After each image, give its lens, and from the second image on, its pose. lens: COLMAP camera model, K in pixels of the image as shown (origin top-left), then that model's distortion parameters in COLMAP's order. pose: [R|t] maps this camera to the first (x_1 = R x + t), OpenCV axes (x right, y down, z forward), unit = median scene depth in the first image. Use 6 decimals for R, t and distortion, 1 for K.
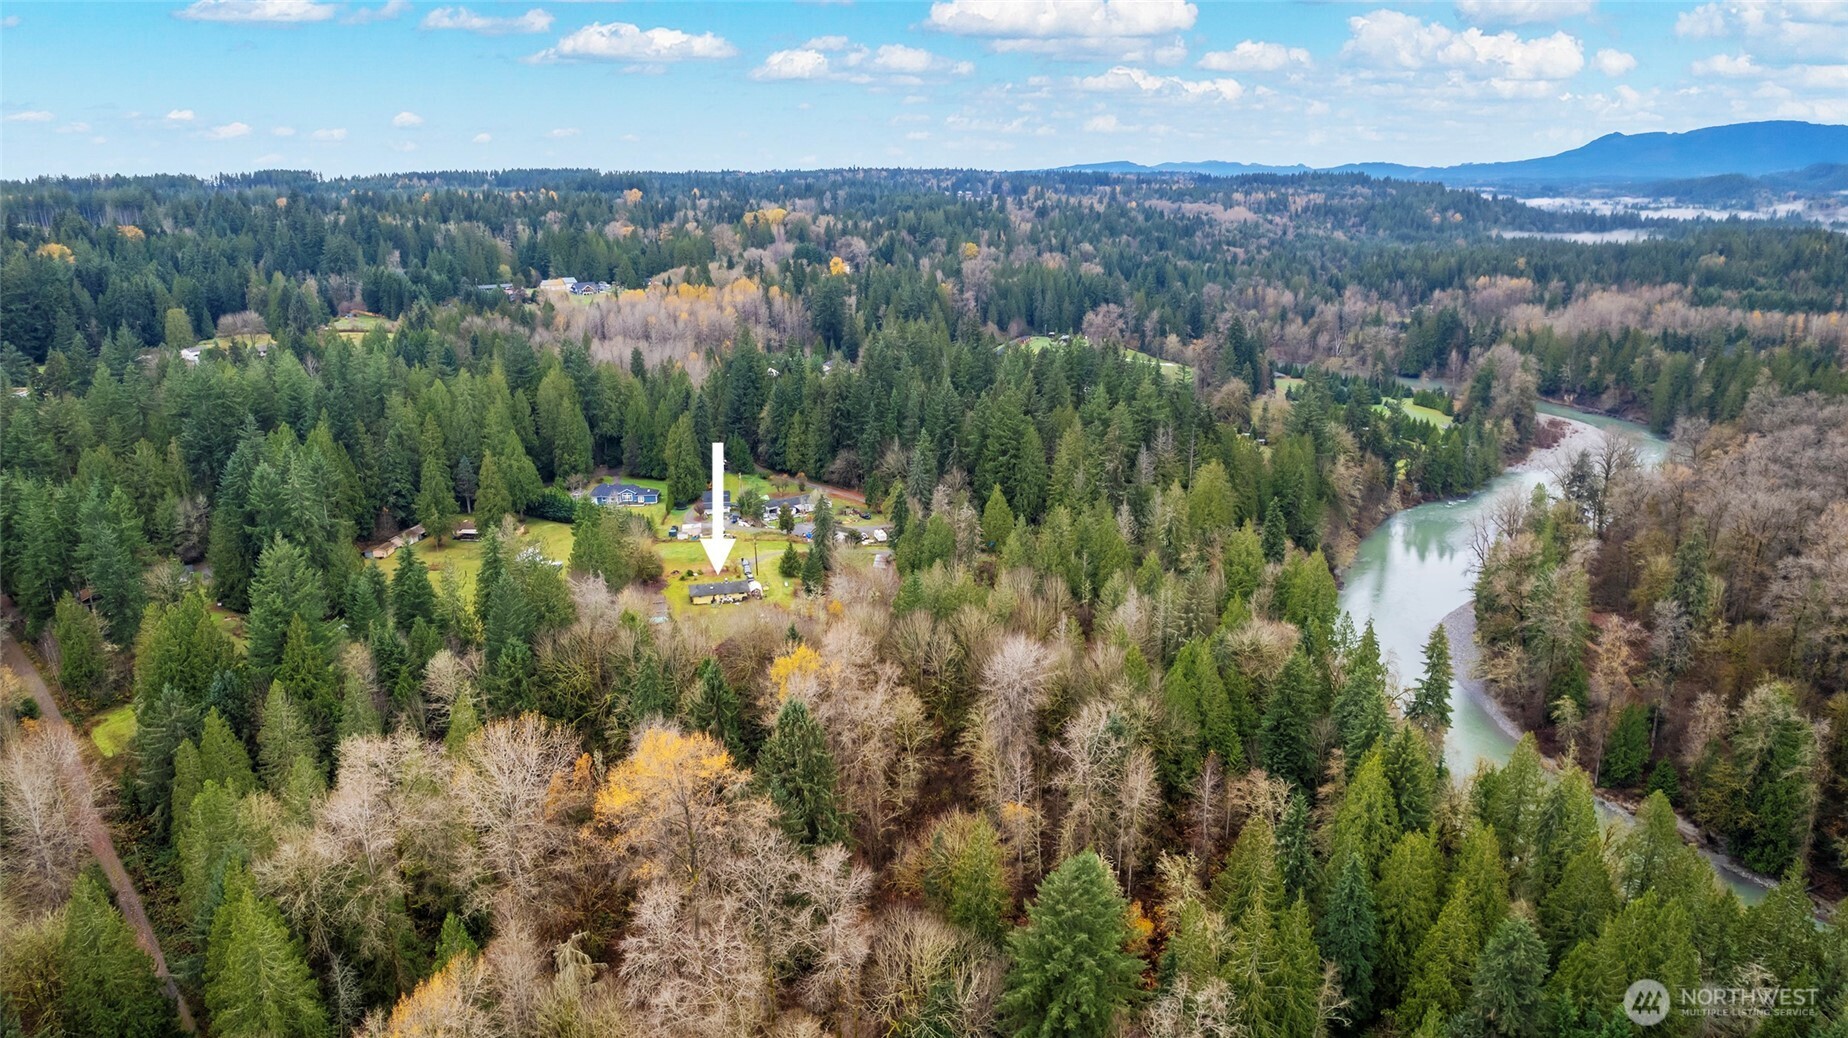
lens RADIAL K [[1265.3, 0, 936.3], [0, 1265.3, 509.4], [0, 0, 1]] dist [-0.057650, 0.062500]
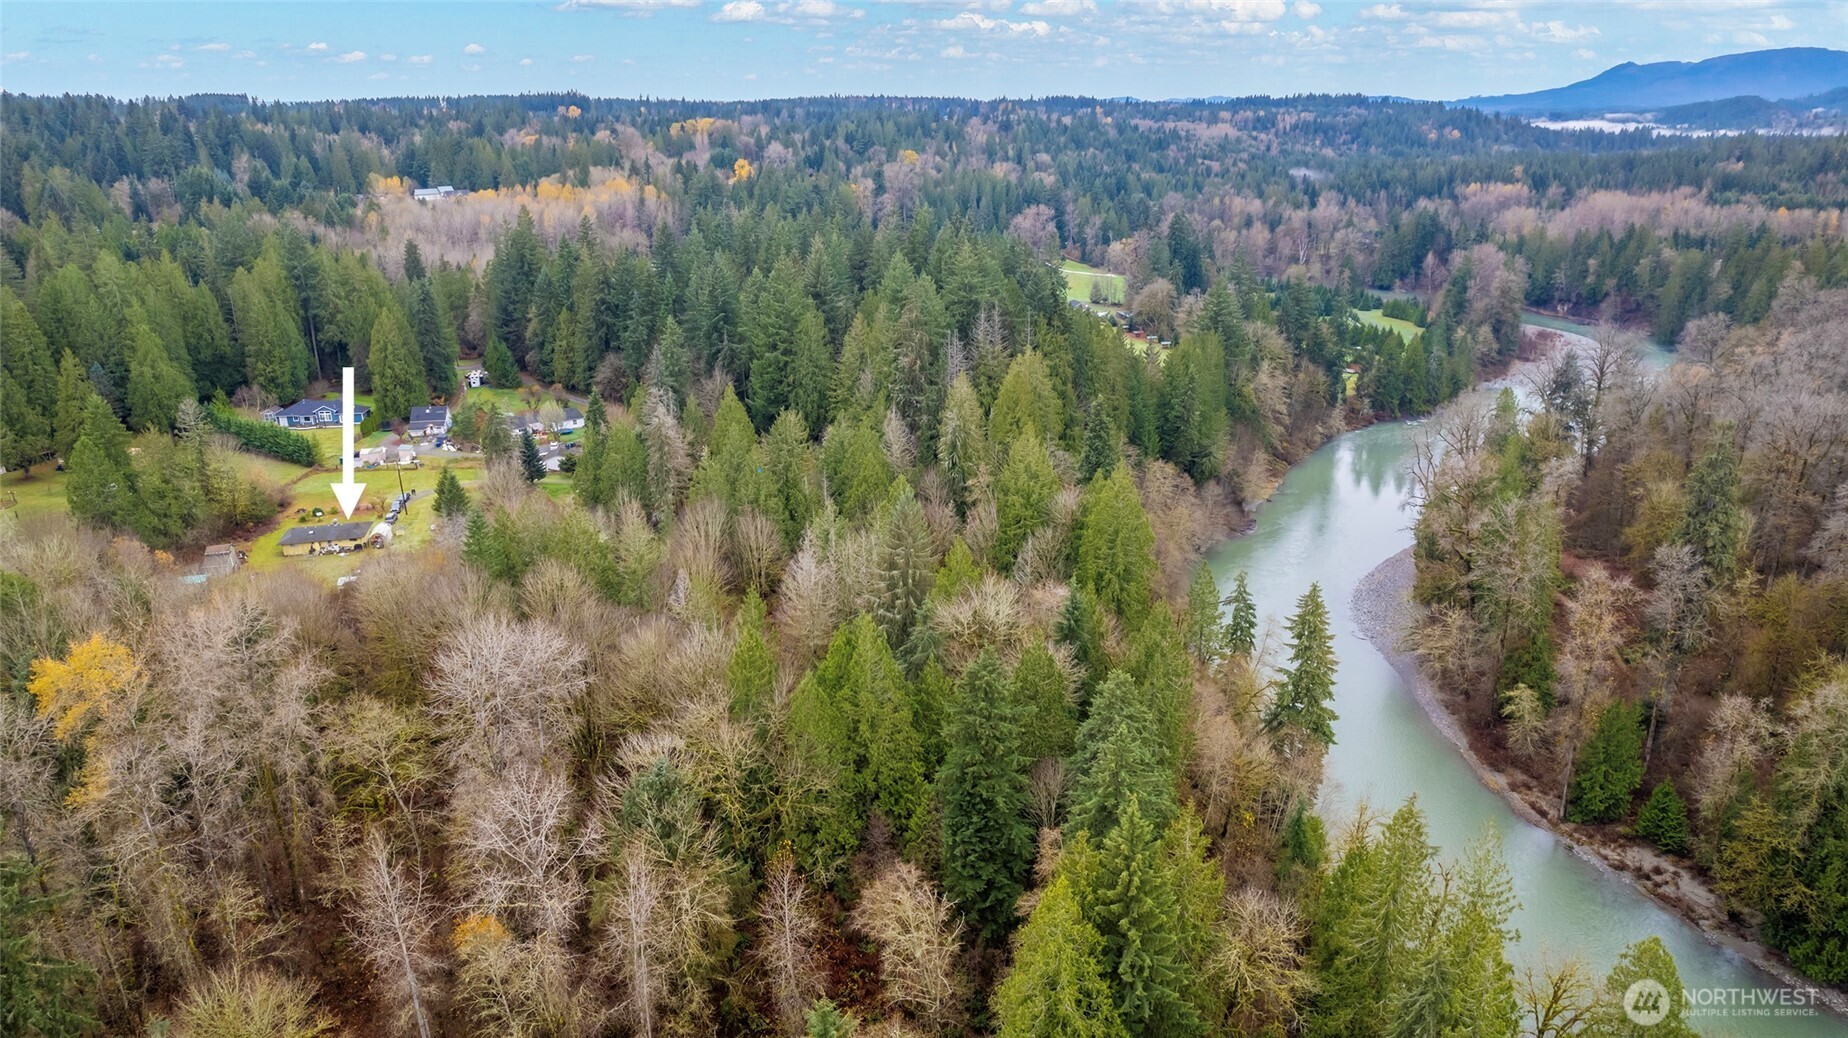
lens RADIAL K [[1265.3, 0, 929.5], [0, 1265.3, 510.9], [0, 0, 1]] dist [-0.057650, 0.062500]
pose [[0.999958, -0.005762, -0.007090, 0.120613], [0.006095, 0.998835, 0.047861, 0.012884], [0.006806, -0.047902, 0.998829, 0.208182]]
